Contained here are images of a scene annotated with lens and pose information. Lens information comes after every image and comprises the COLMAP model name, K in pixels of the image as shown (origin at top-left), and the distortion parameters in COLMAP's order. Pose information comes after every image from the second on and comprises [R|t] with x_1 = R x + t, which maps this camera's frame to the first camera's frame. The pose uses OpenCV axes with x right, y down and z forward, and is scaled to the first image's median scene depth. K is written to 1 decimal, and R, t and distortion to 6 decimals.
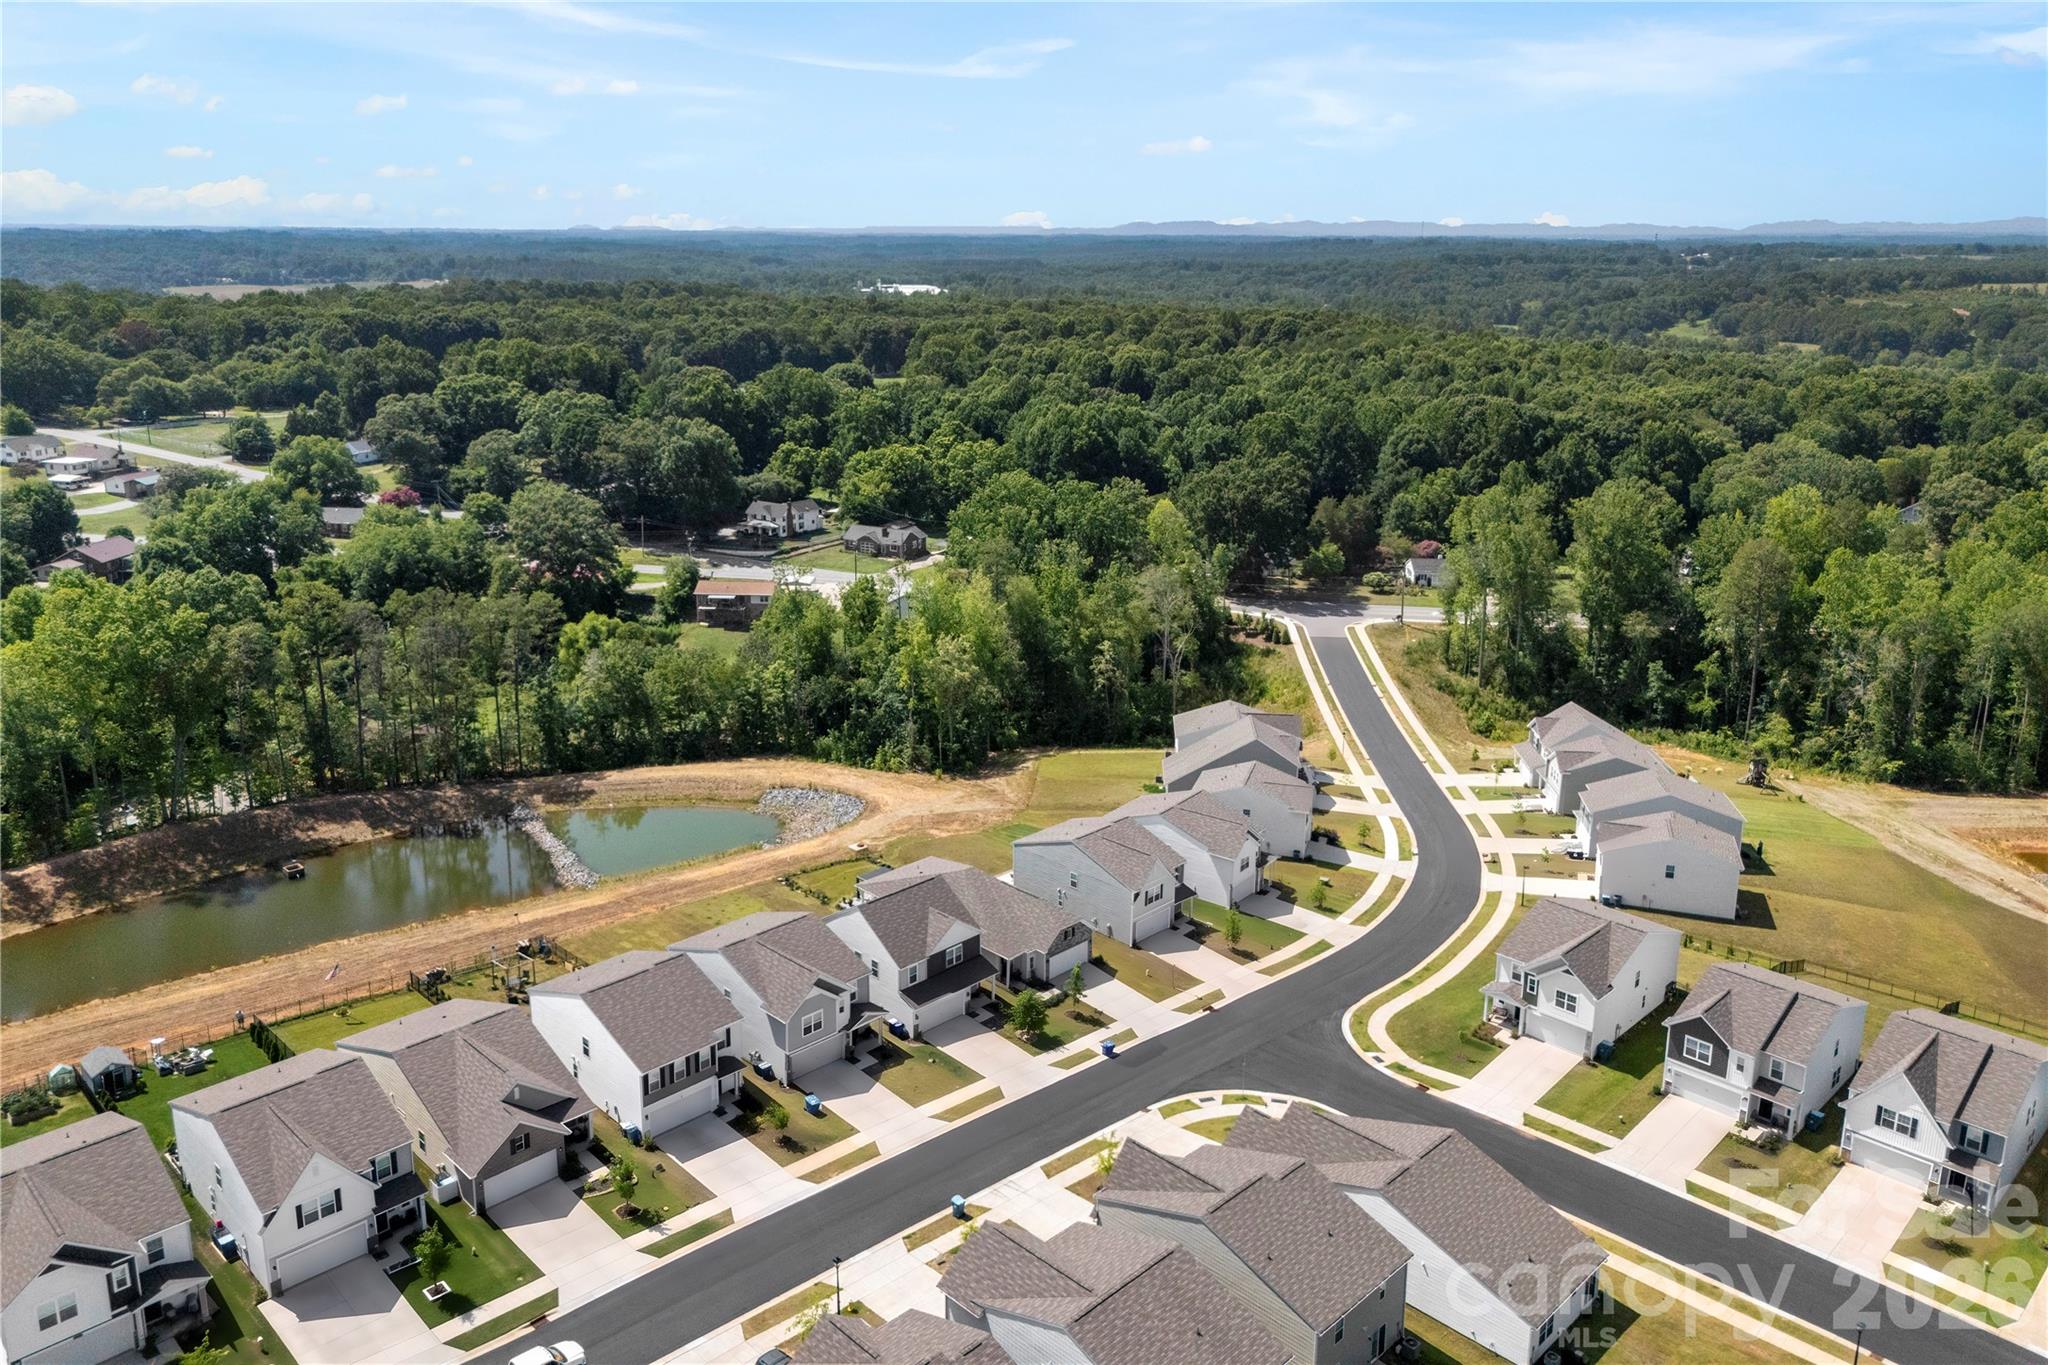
lens RADIAL K [[1502.1, 0, 1020.4], [0, 1502.1, 682.4], [0, 0, 1]] dist [0.067742, -0.059779]
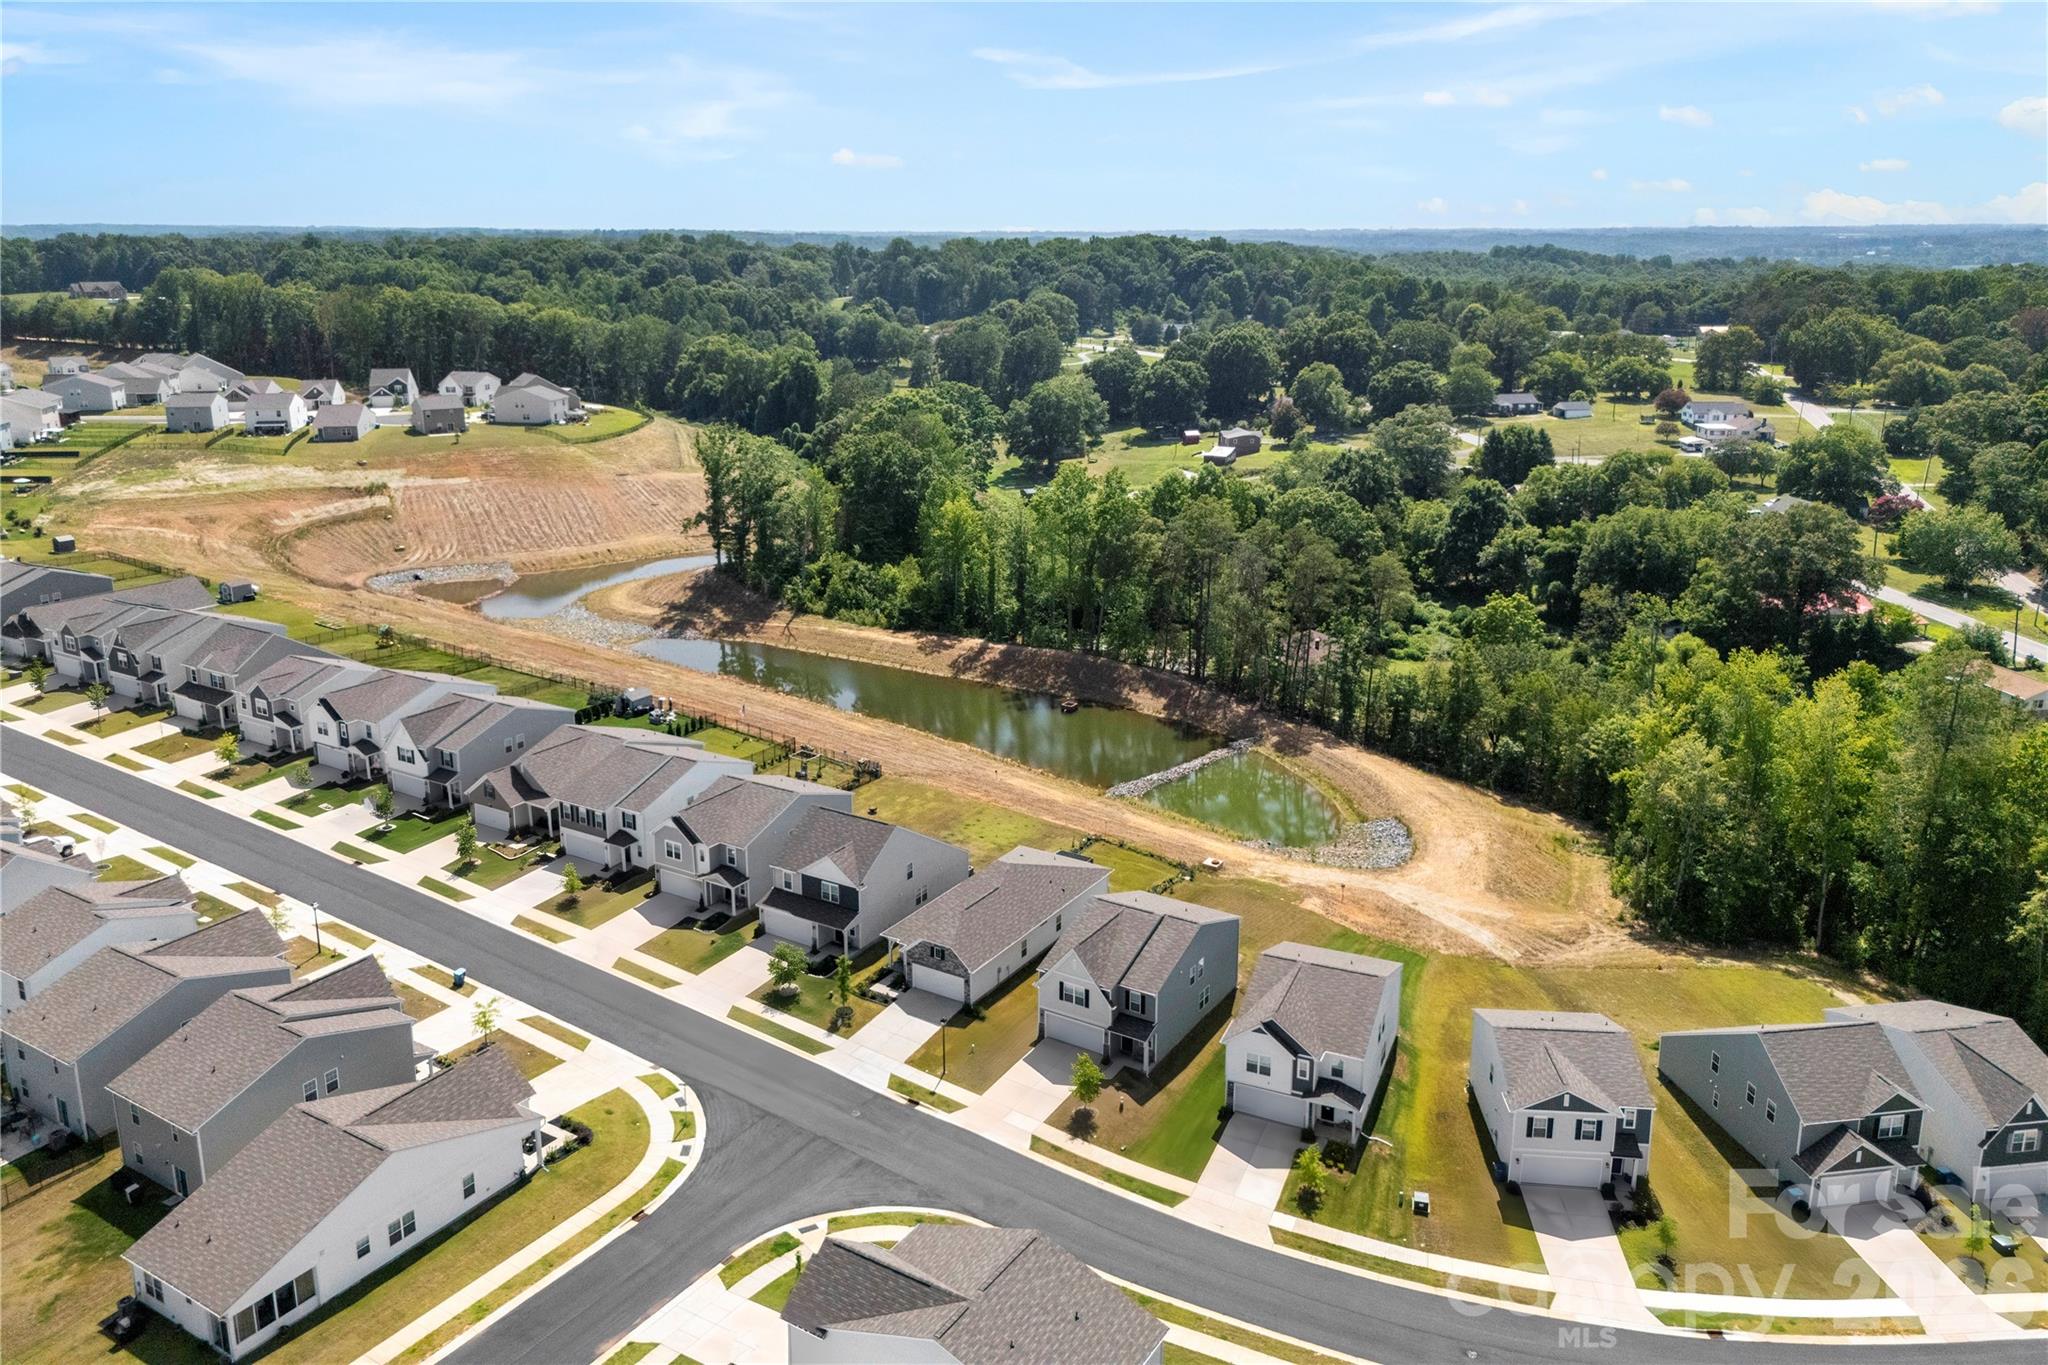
lens RADIAL K [[1502.1, 0, 1020.4], [0, 1502.1, 682.4], [0, 0, 1]] dist [0.067742, -0.059779]
pose [[0.227157, 0.277382, -0.933520, 0.585965], [-0.279523, 0.936815, 0.210344, -0.127087], [0.932881, 0.213160, 0.290338, 0.545407]]
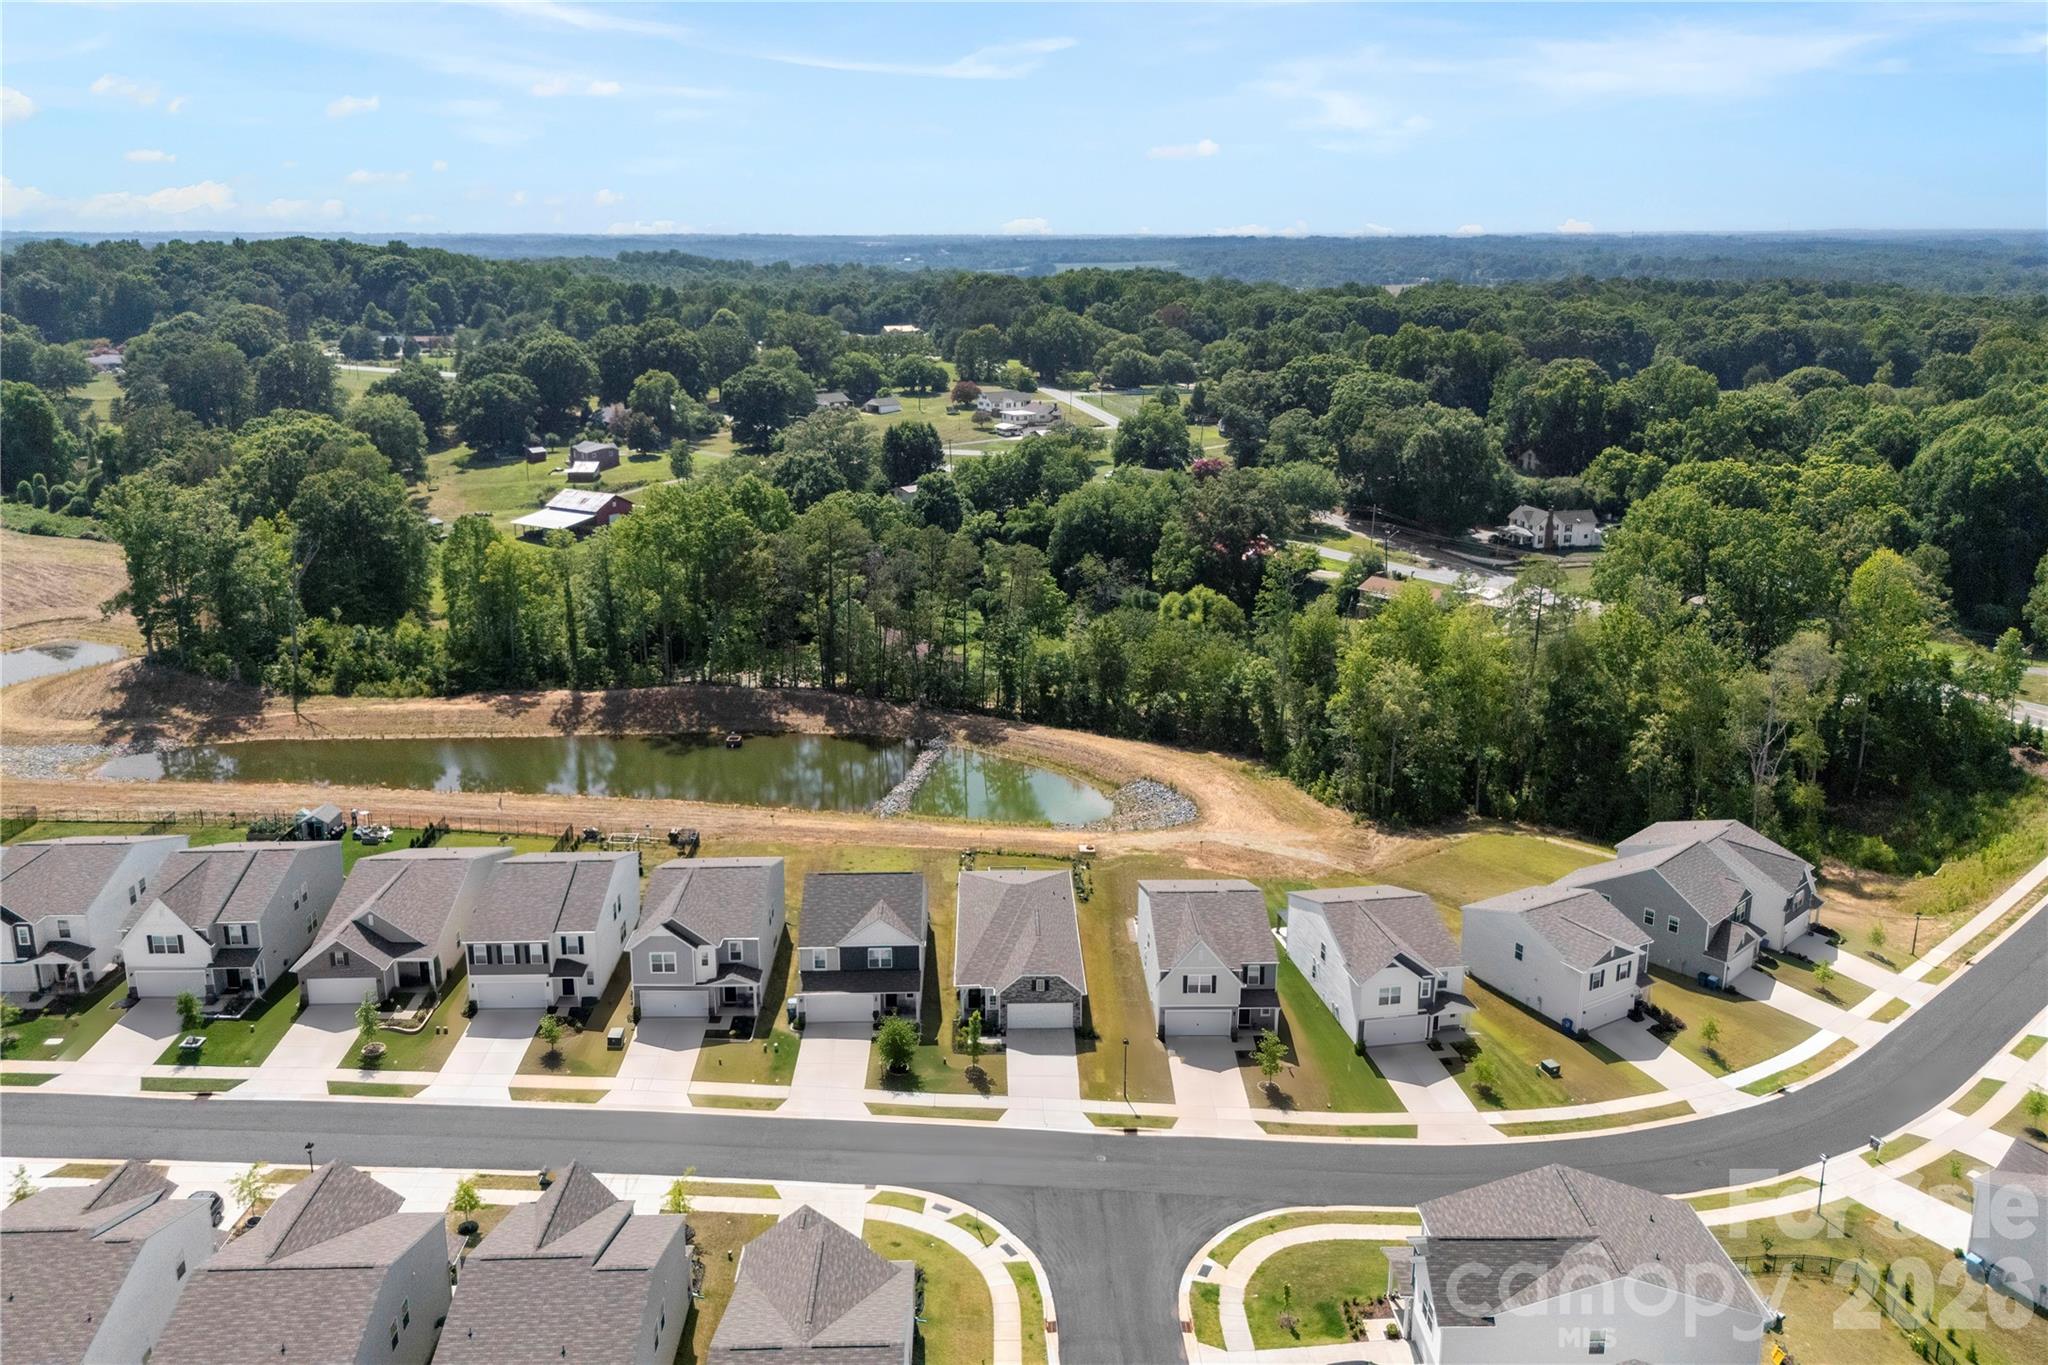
lens RADIAL K [[1502.1, 0, 1020.4], [0, 1502.1, 682.4], [0, 0, 1]] dist [0.067742, -0.059779]
pose [[0.727004, 0.192400, -0.659127, 0.394593], [-0.194794, 0.978292, 0.070711, -0.040655], [0.658423, 0.076986, 0.748700, 0.248789]]
